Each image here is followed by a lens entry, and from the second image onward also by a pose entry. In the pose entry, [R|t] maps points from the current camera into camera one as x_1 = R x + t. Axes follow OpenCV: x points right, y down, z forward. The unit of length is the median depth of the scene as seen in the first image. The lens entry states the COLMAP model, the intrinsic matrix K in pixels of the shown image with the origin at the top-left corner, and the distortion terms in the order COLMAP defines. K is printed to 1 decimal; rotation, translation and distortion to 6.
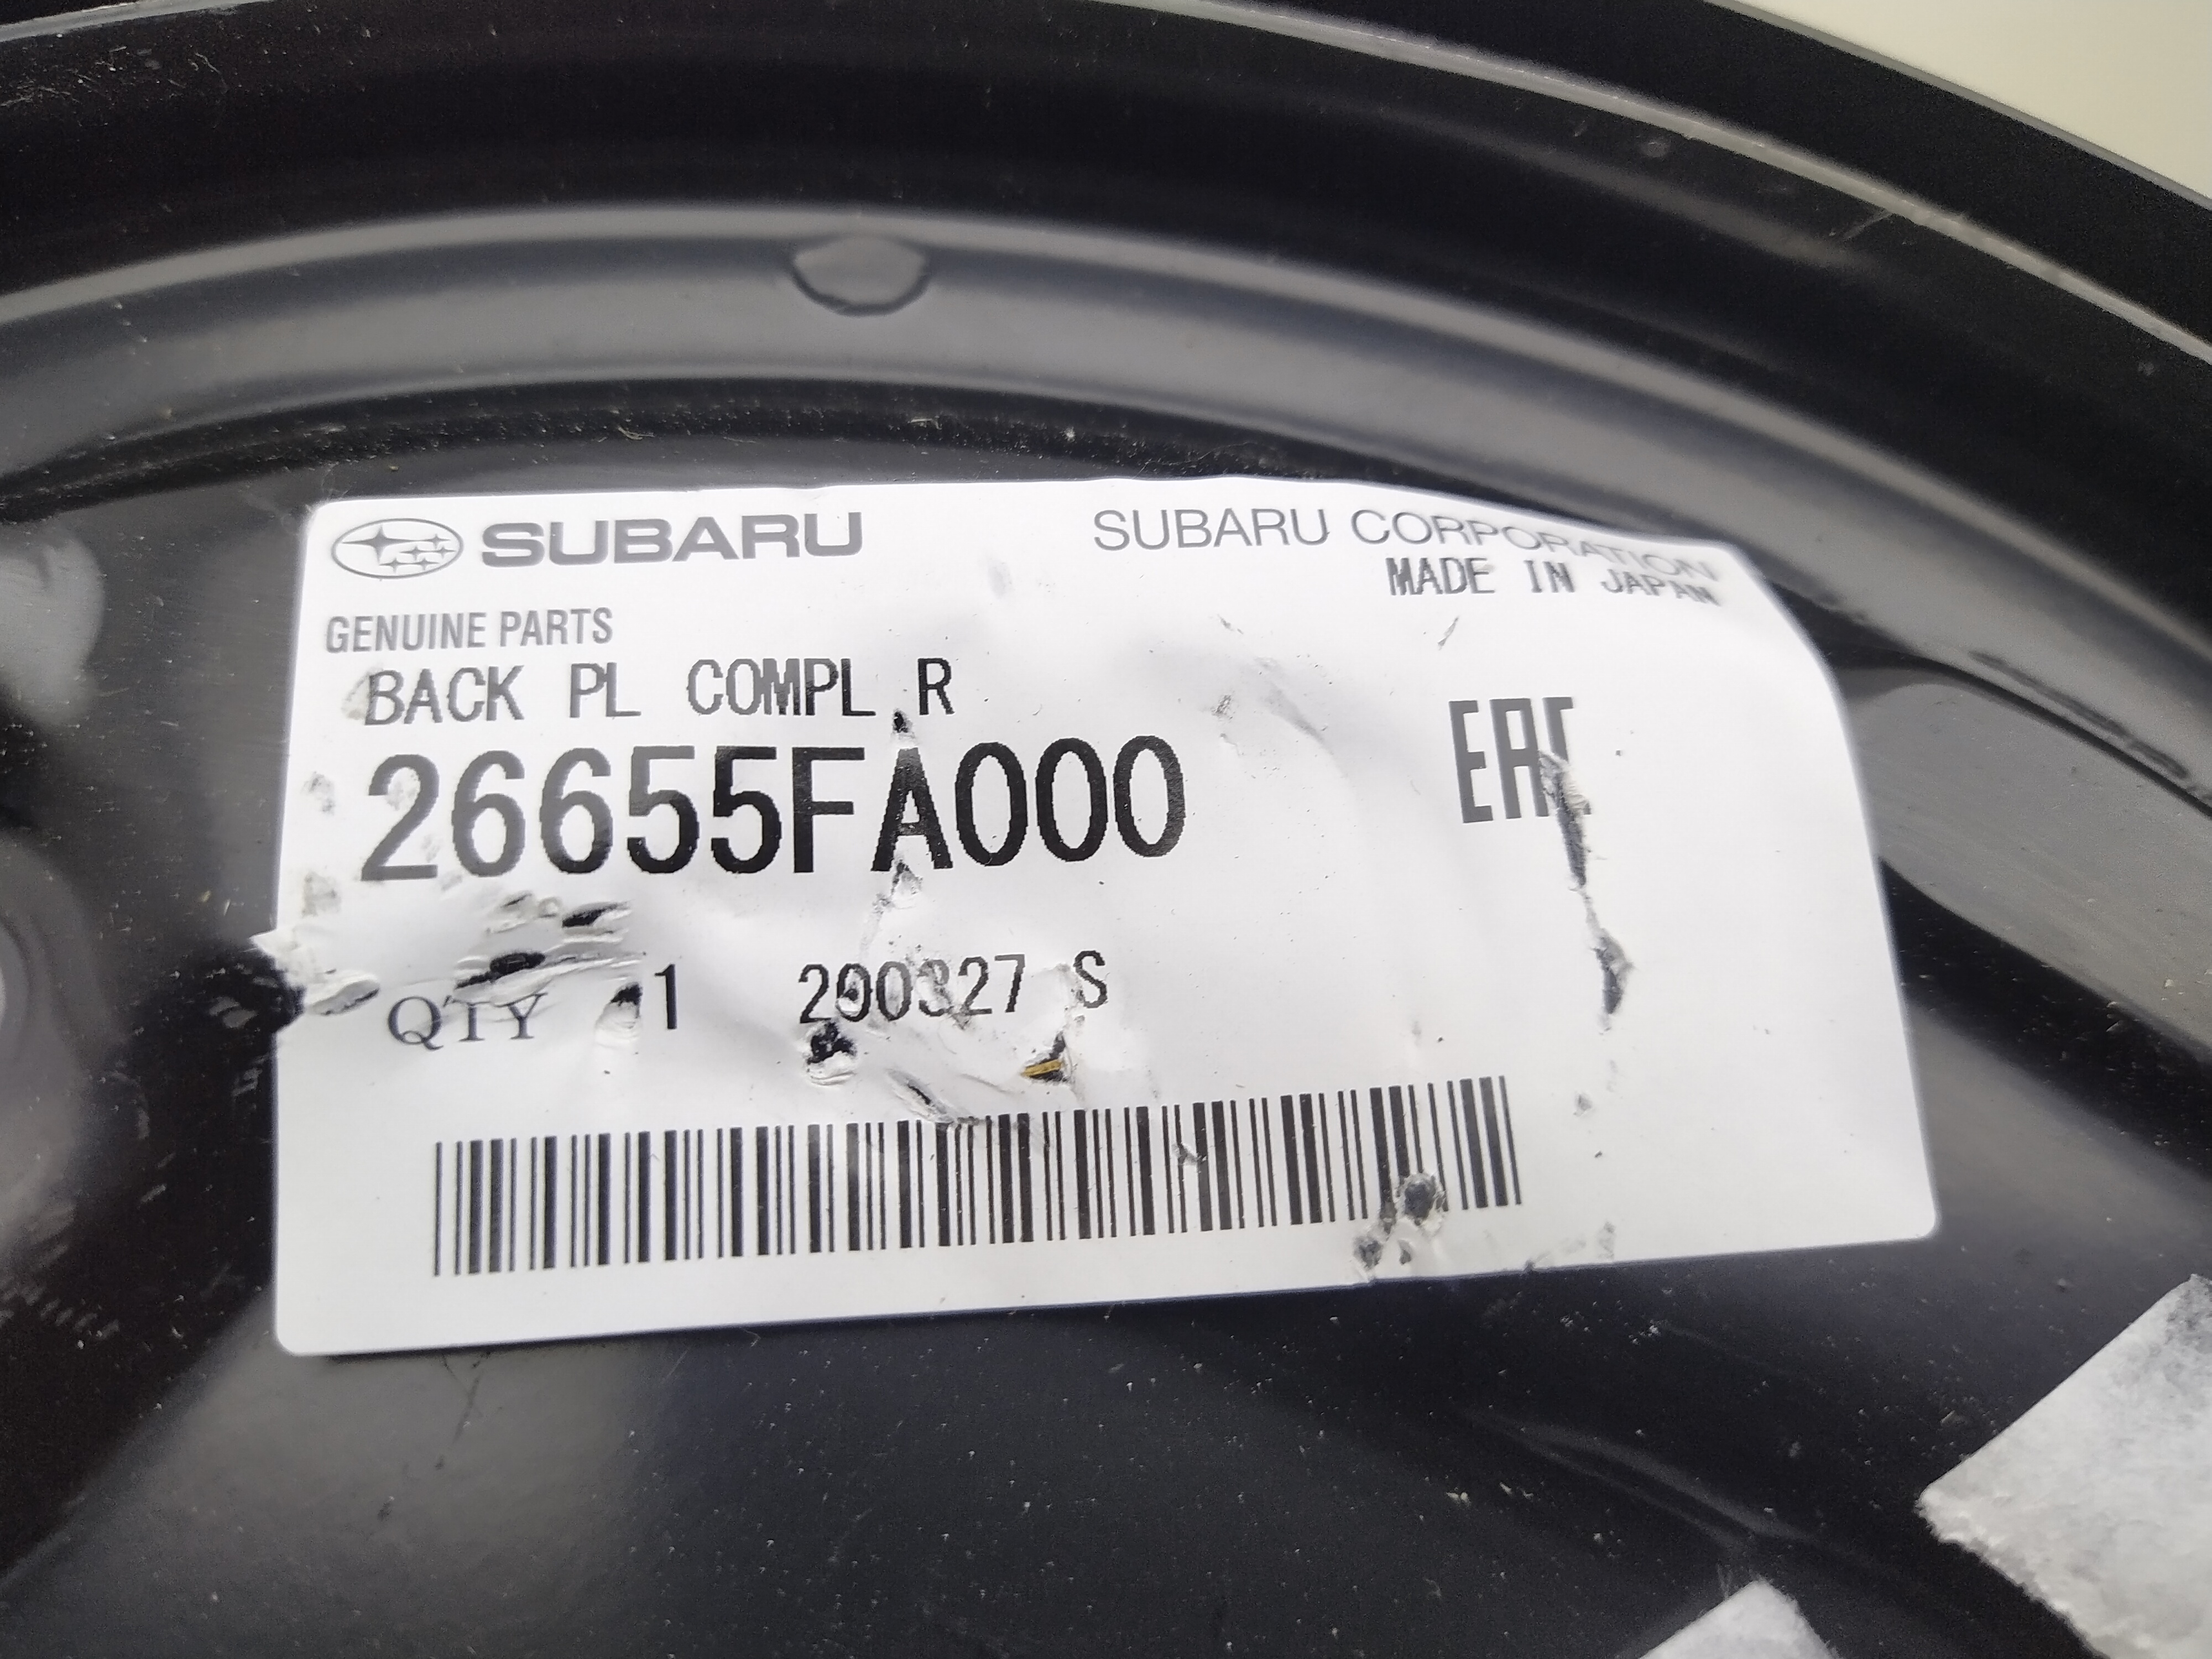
lens RADIAL K [[1739.3, 0, 1106.0], [0, 1739.3, 829.5], [0, 0, 1]] dist [0.002428, -0.011166]
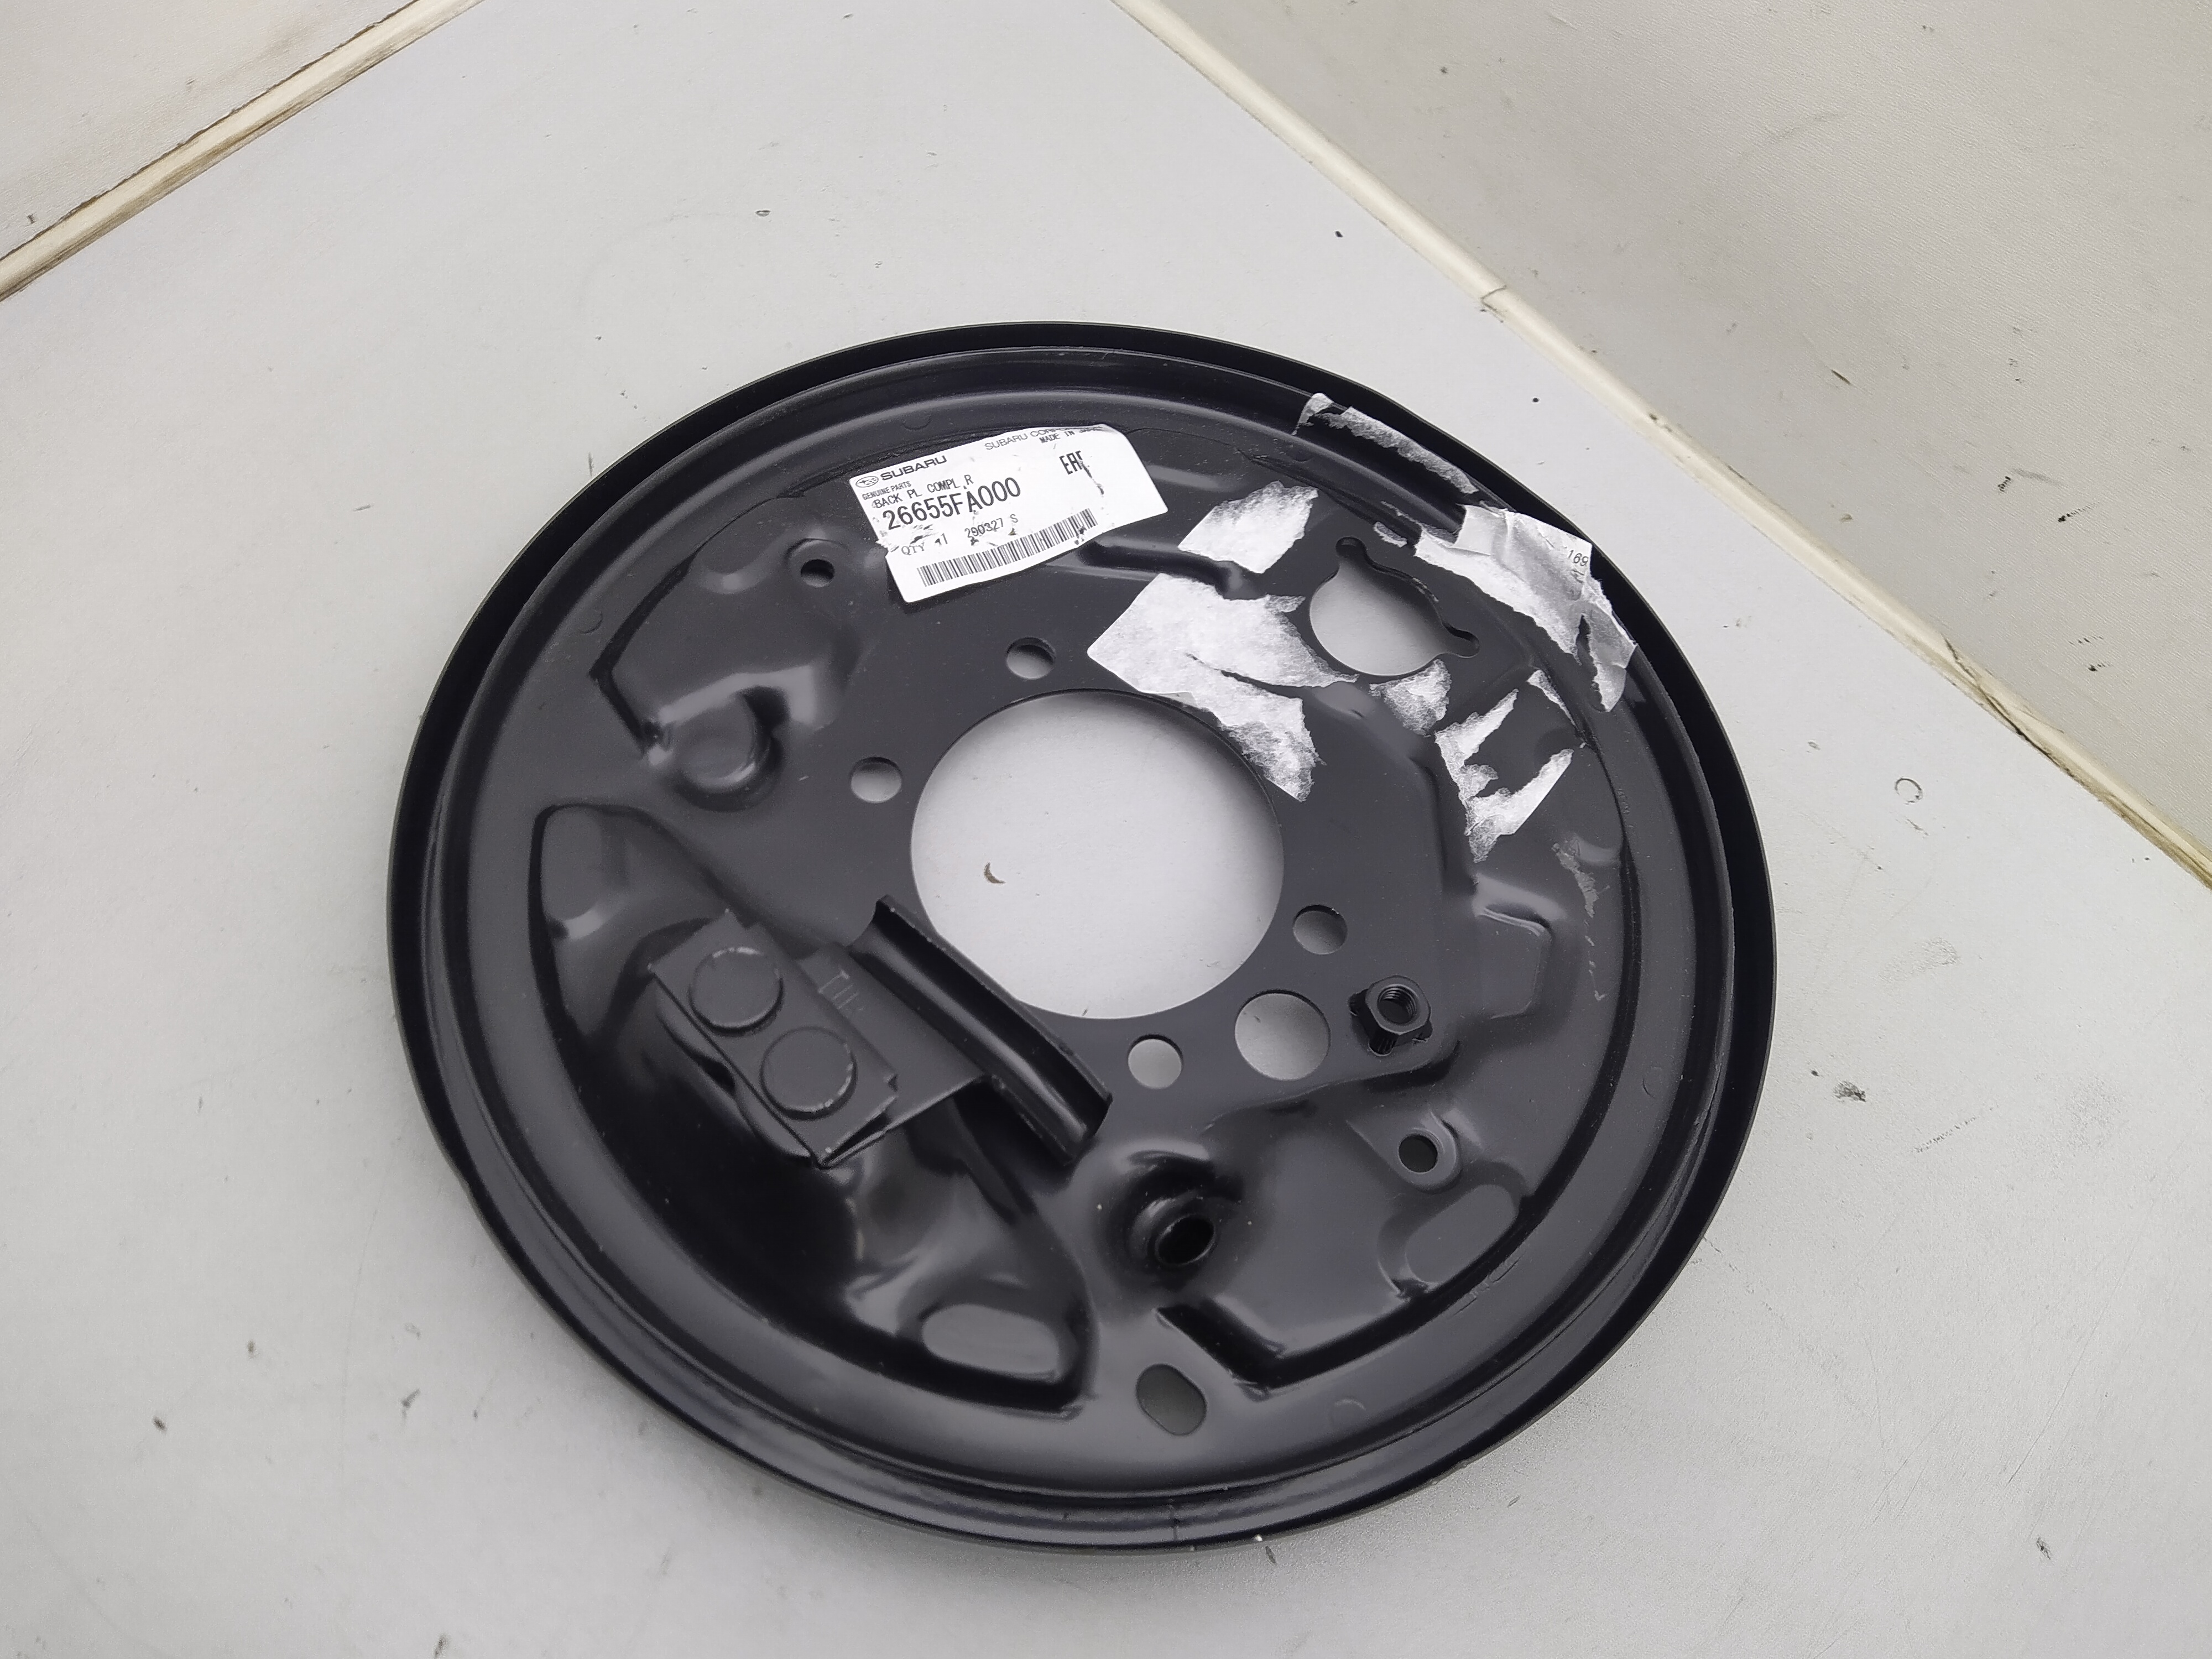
lens RADIAL K [[1739.3, 0, 1106.0], [0, 1739.3, 829.5], [0, 0, 1]] dist [0.002428, -0.011166]
pose [[0.931238, -0.310398, 0.190918, -1.104392], [0.333864, 0.936688, -0.105600, 1.702031], [-0.146052, 0.162079, 0.975909, -4.294115]]
